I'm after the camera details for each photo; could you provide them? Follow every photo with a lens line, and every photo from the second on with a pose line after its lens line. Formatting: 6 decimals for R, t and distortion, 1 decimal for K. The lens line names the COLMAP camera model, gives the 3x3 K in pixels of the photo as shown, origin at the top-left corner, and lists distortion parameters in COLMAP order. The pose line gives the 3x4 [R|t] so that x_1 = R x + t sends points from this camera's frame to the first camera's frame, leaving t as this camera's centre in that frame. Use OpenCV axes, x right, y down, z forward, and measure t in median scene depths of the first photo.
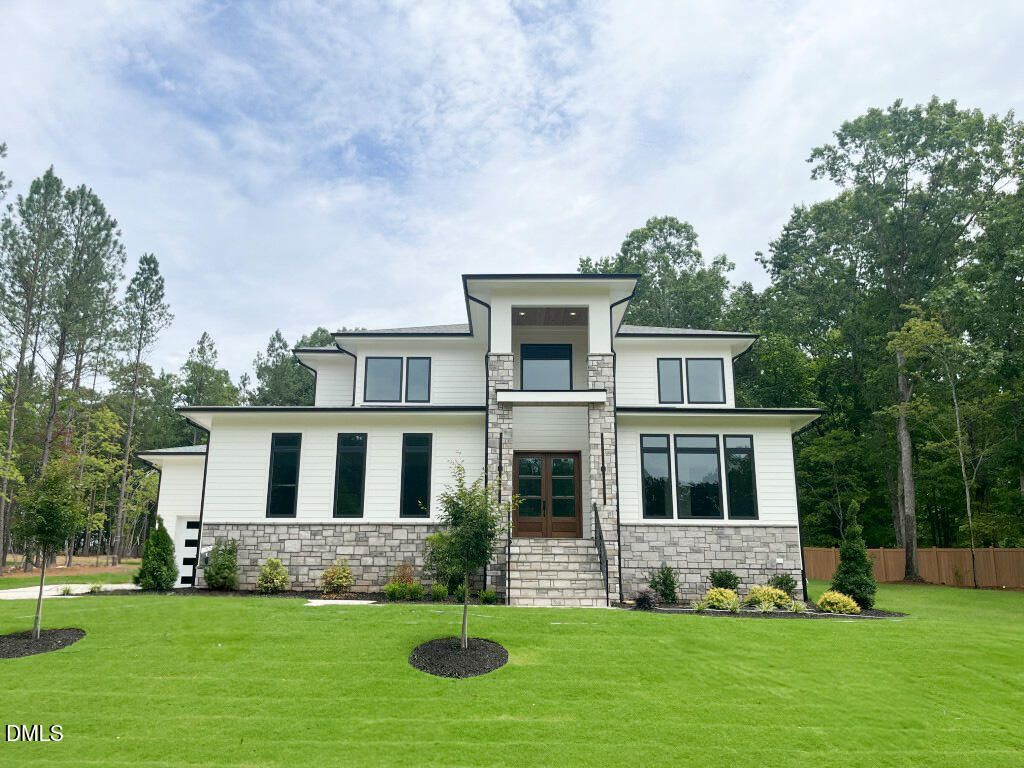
lens RADIAL K [[803.5, 0, 514.1], [0, 803.5, 386.8], [0, 0, 1]] dist [0.039833, -0.005515]
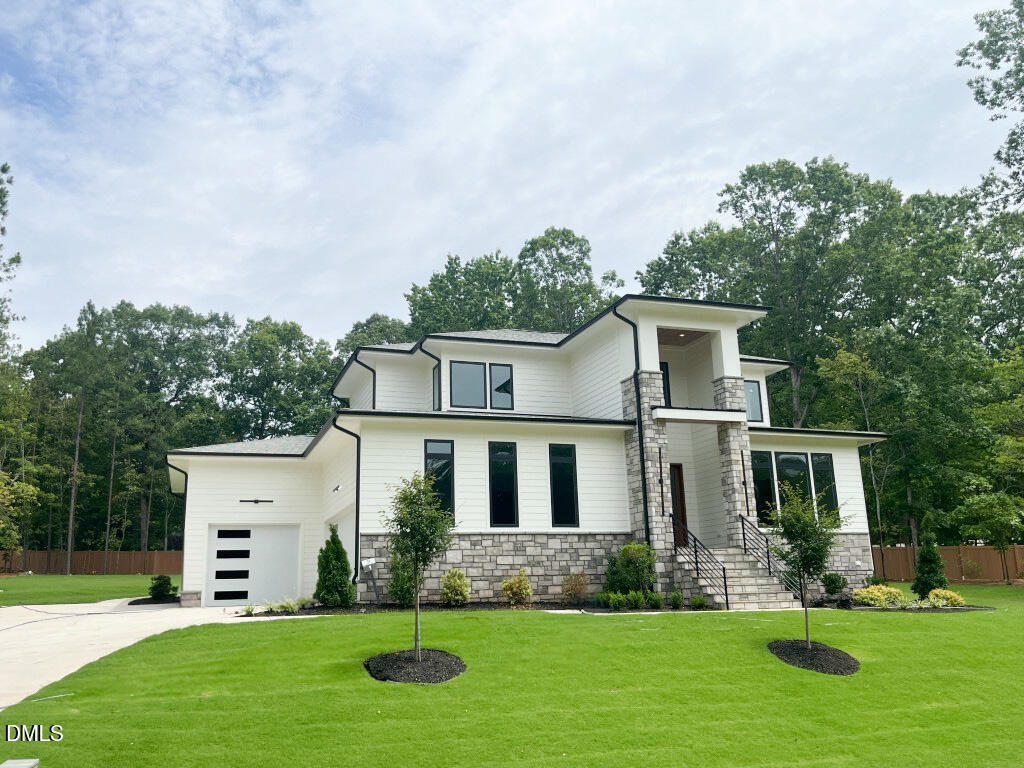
lens RADIAL K [[860.2, 0, 513.1], [0, 860.2, 392.3], [0, 0, 1]] dist [0.066882, -0.085424]
pose [[0.934917, 0.050138, 0.351306, -0.450763], [-0.054671, 0.998500, 0.002988, -0.005846], [-0.350630, -0.021999, 0.936256, 0.005161]]
